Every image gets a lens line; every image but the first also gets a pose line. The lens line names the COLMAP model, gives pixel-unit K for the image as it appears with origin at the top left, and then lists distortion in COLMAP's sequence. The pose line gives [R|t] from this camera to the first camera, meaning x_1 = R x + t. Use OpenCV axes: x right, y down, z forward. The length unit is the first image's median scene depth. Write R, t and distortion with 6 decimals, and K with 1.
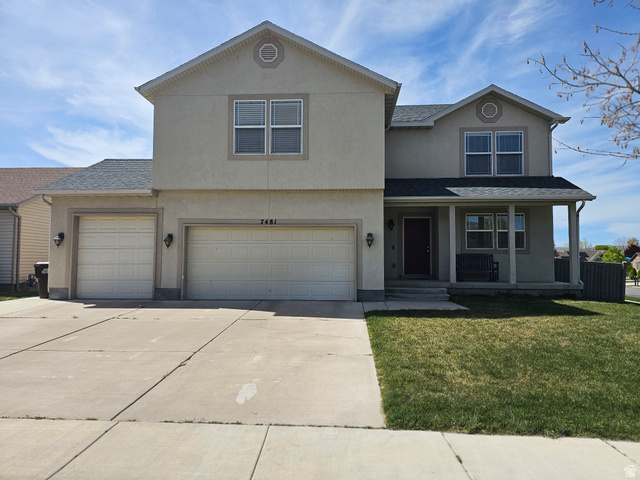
lens RADIAL K [[428.4, 0, 306.2], [0, 428.4, 239.2], [0, 0, 1]] dist [0.085036, -0.094586]
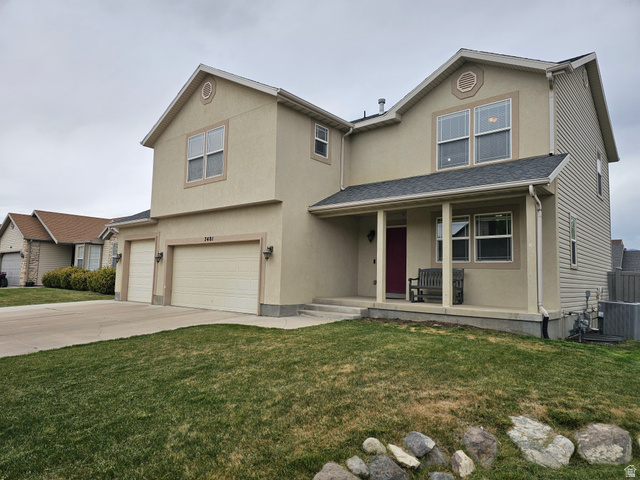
lens RADIAL K [[428.4, 0, 306.2], [0, 428.4, 239.2], [0, 0, 1]] dist [0.085036, -0.094586]
pose [[0.791781, -0.044432, -0.609187, 0.663225], [0.012309, 0.998309, -0.056814, 0.021103], [0.610681, 0.037486, 0.790989, 0.233285]]
